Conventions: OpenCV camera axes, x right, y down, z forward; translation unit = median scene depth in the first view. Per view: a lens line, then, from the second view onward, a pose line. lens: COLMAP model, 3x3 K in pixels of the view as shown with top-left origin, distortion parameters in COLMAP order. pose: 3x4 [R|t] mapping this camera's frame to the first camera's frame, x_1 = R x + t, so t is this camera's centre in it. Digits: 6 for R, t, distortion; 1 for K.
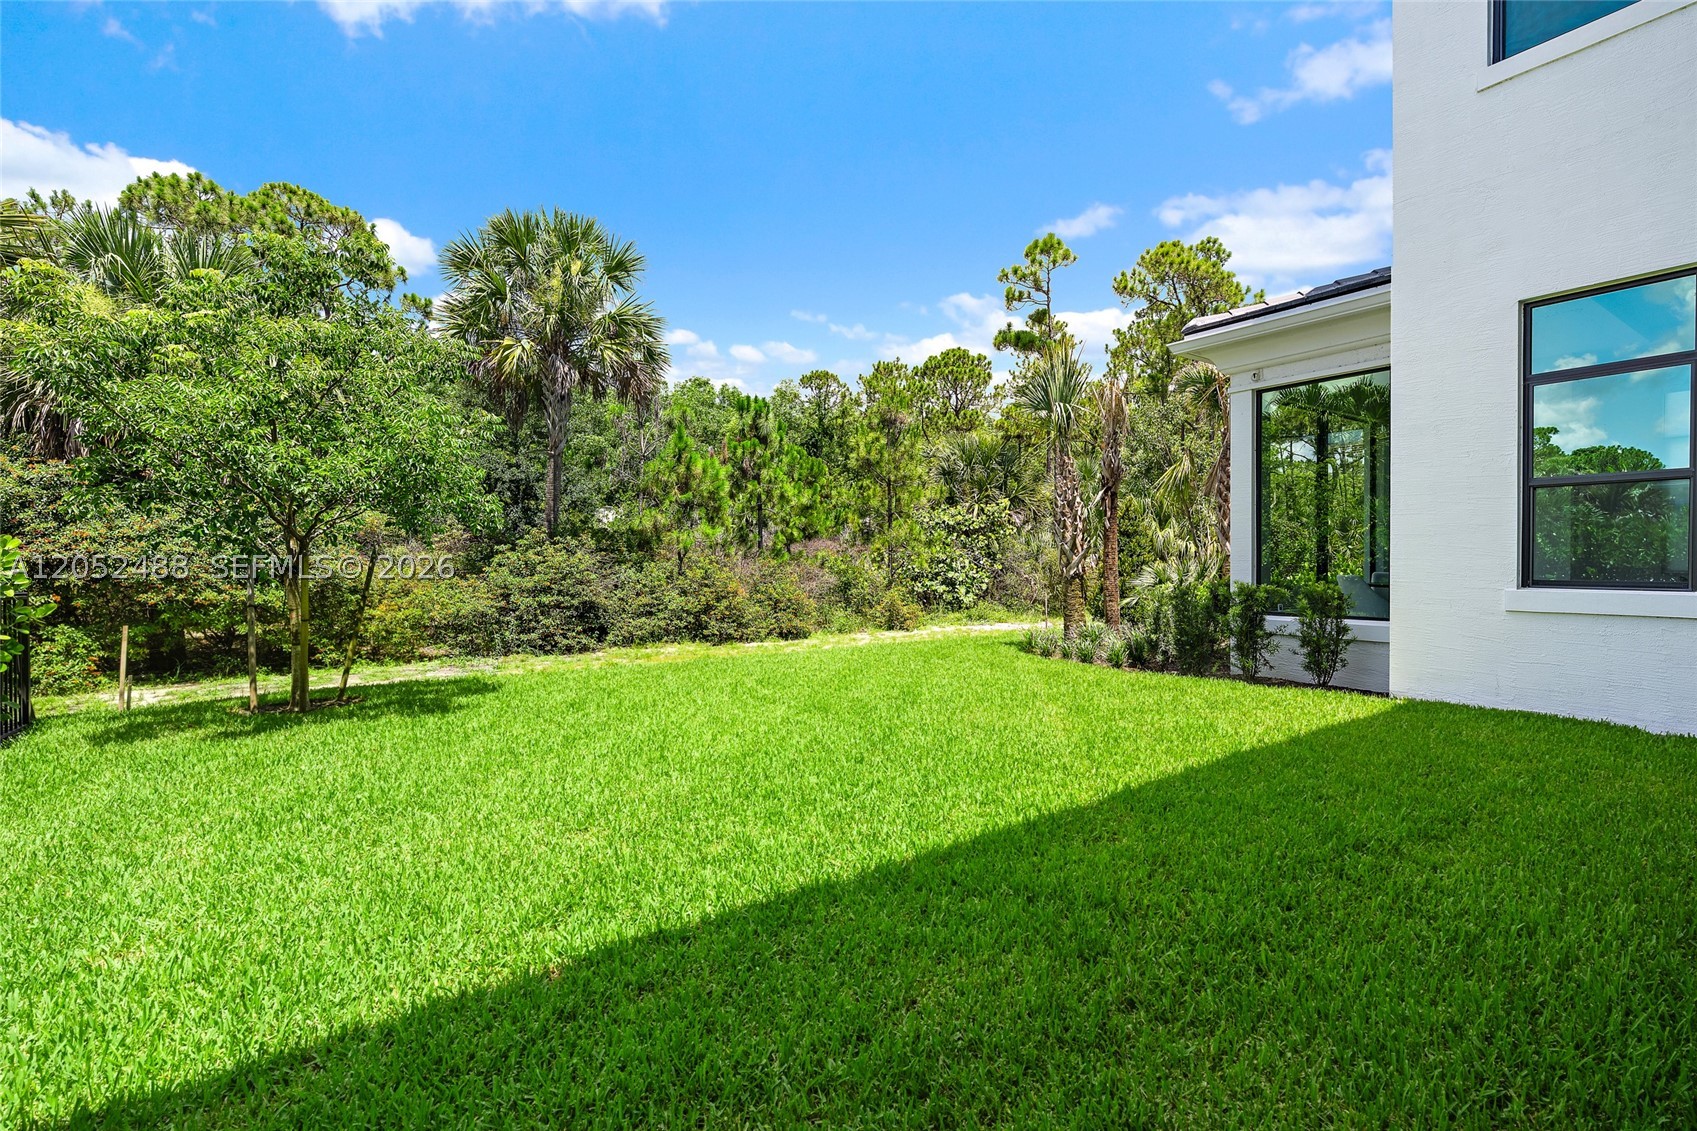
lens RADIAL K [[758.8, 0, 848.5], [0, 758.8, 565.5], [0, 0, 1]] dist [0.000068, -0.000079]
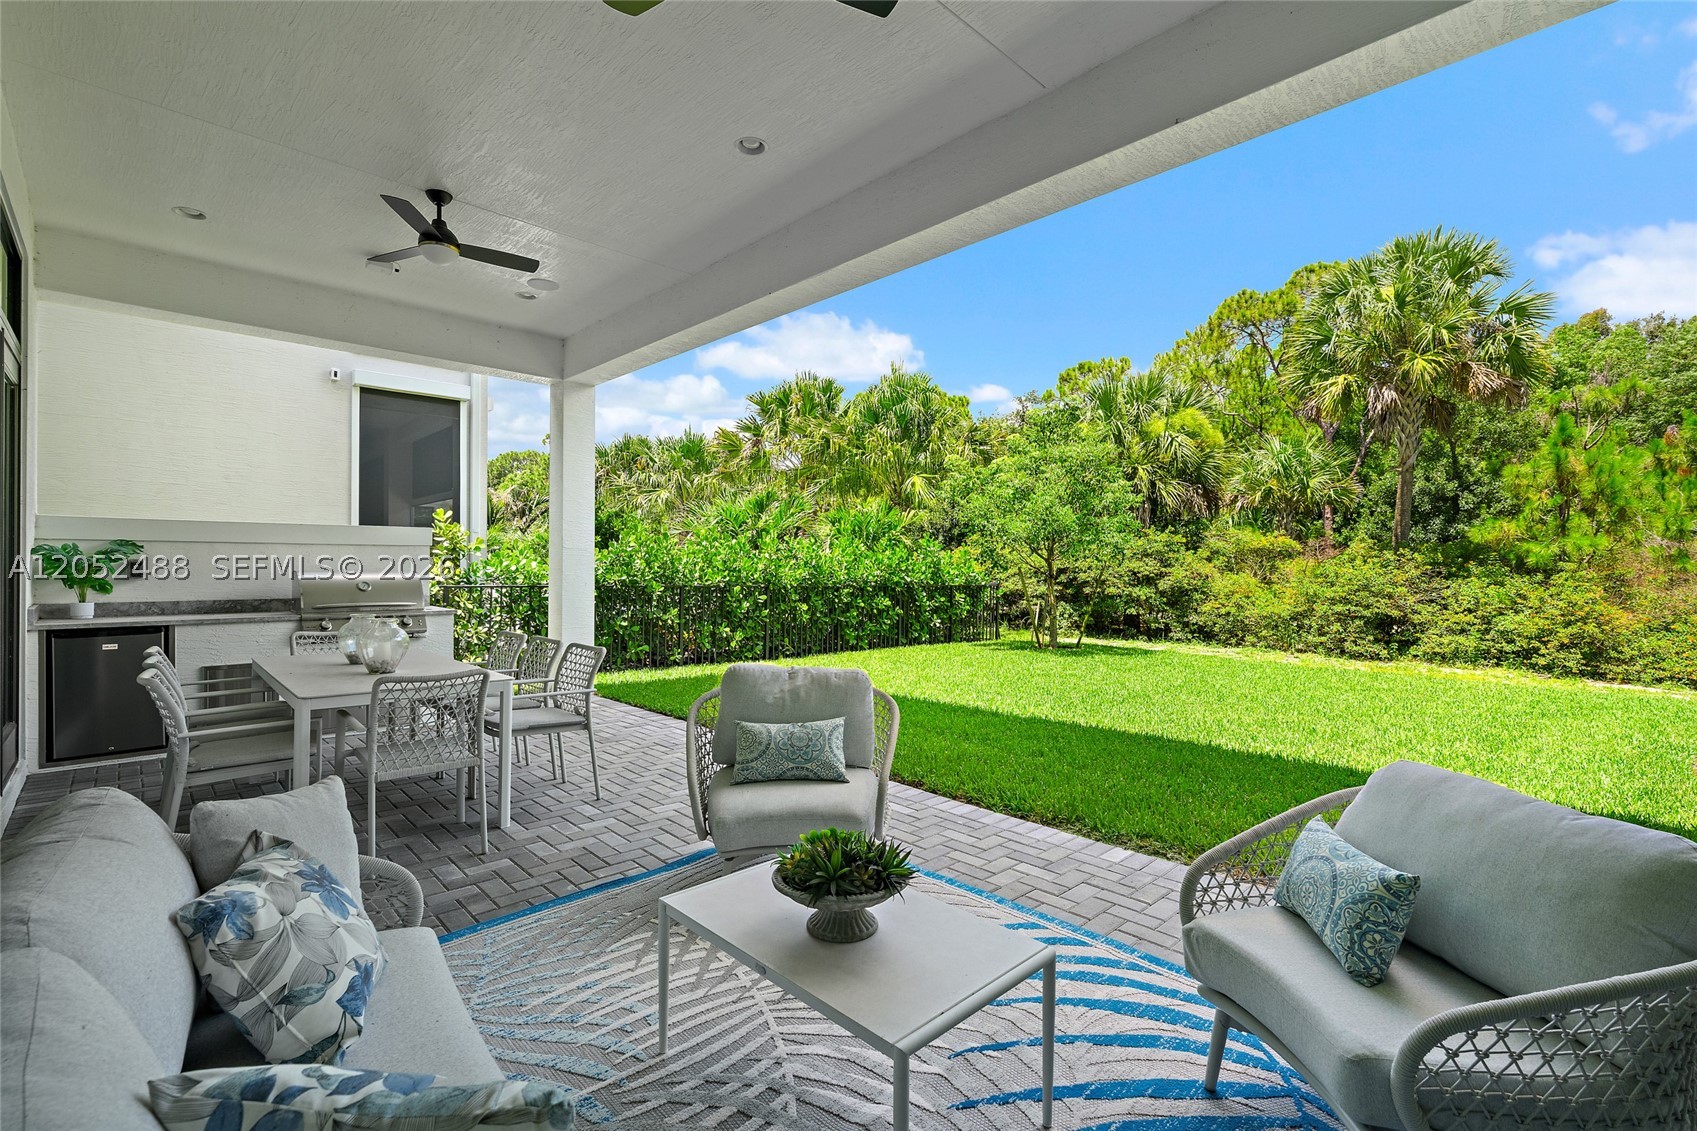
lens RADIAL K [[758.8, 0, 848.5], [0, 758.8, 565.5], [0, 0, 1]] dist [0.000068, -0.000079]
pose [[0.159577, 0.012106, -0.987111, 0.579945], [-0.012130, 0.999873, 0.010302, -0.020878], [0.987111, 0.010330, 0.159704, 0.100625]]
